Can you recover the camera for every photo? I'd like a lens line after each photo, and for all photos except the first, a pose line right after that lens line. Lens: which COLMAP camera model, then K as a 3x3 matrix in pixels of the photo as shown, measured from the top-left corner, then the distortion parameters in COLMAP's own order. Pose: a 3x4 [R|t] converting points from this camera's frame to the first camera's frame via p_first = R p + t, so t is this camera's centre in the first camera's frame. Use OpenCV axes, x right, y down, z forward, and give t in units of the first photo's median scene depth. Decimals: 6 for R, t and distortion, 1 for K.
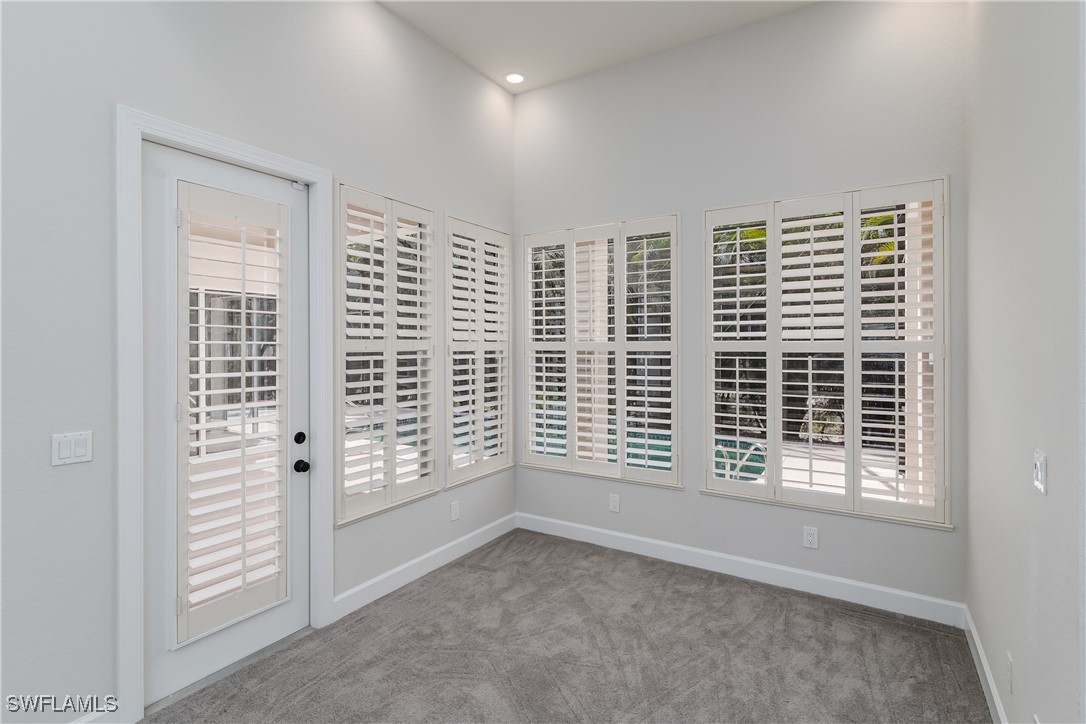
lens RADIAL K [[526.6, 0, 544.9], [0, 526.6, 341.0], [0, 0, 1]] dist [-0.001763, 0.000137]
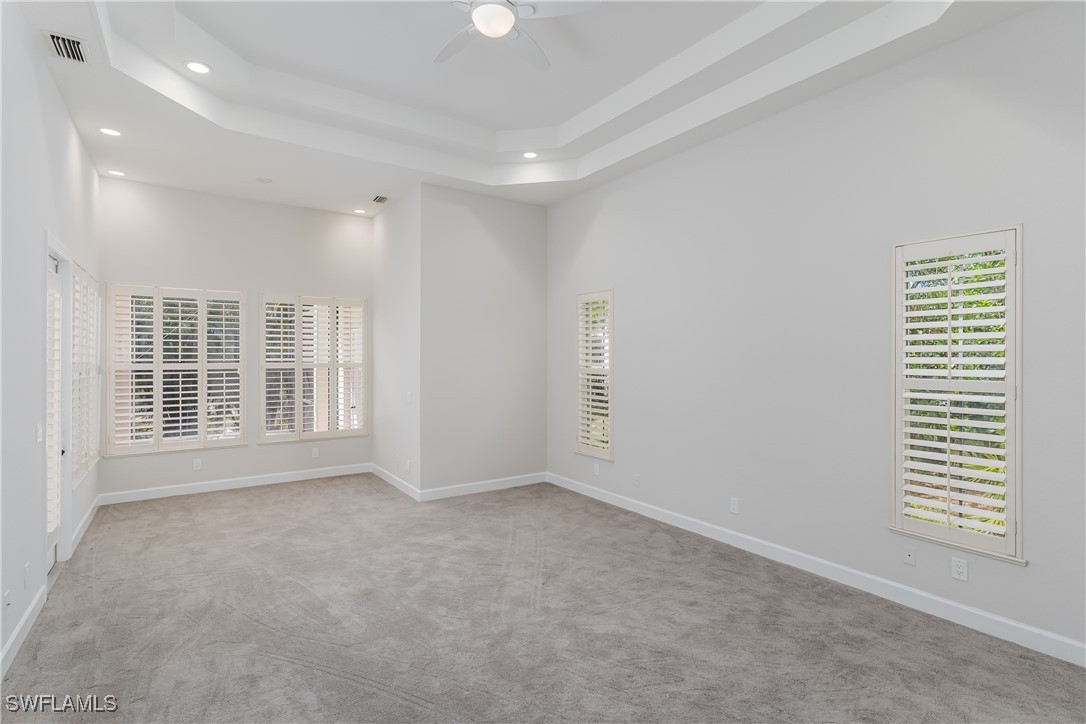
lens RADIAL K [[532.4, 0, 547.4], [0, 532.4, 357.0], [0, 0, 1]] dist [-0.001149, 0.000055]
pose [[0.394564, -0.000837, 0.918868, -1.078205], [-0.004193, 0.999988, 0.002711, -0.031769], [-0.918859, -0.004922, 0.394556, -0.707412]]
